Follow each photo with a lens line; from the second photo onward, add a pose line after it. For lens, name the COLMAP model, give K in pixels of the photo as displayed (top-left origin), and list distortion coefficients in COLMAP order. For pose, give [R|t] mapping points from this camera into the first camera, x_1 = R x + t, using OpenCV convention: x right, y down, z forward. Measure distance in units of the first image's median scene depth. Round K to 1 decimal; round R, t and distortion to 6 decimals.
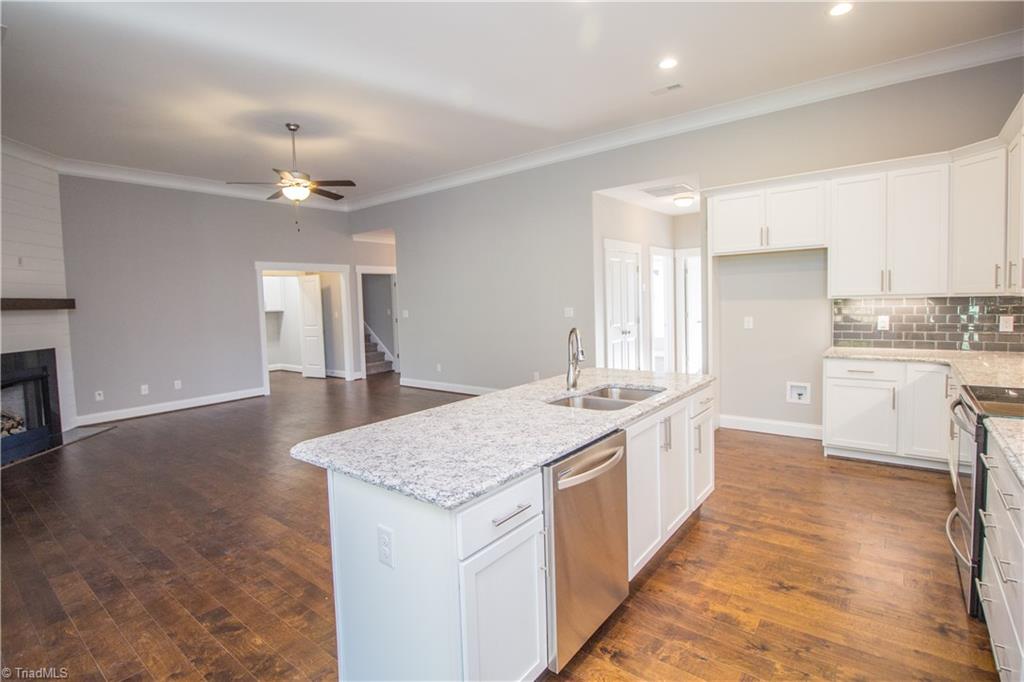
lens RADIAL K [[485.1, 0, 494.7], [0, 485.1, 328.1], [0, 0, 1]] dist [-0.003916, -0.005542]
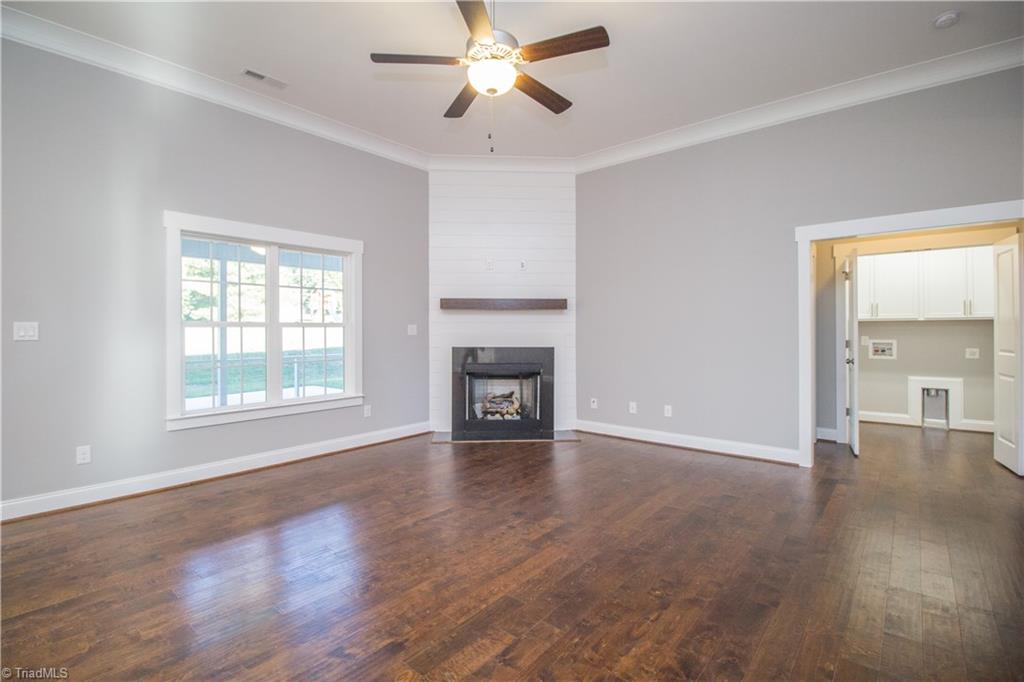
lens RADIAL K [[485.1, 0, 514.3], [0, 485.1, 329.9], [0, 0, 1]] dist [-0.003916, -0.005542]
pose [[0.008593, 0.037588, -0.999256, 0.115854], [-0.061590, 0.997416, 0.036989, -0.028117], [0.998065, 0.061227, 0.010886, 0.882188]]
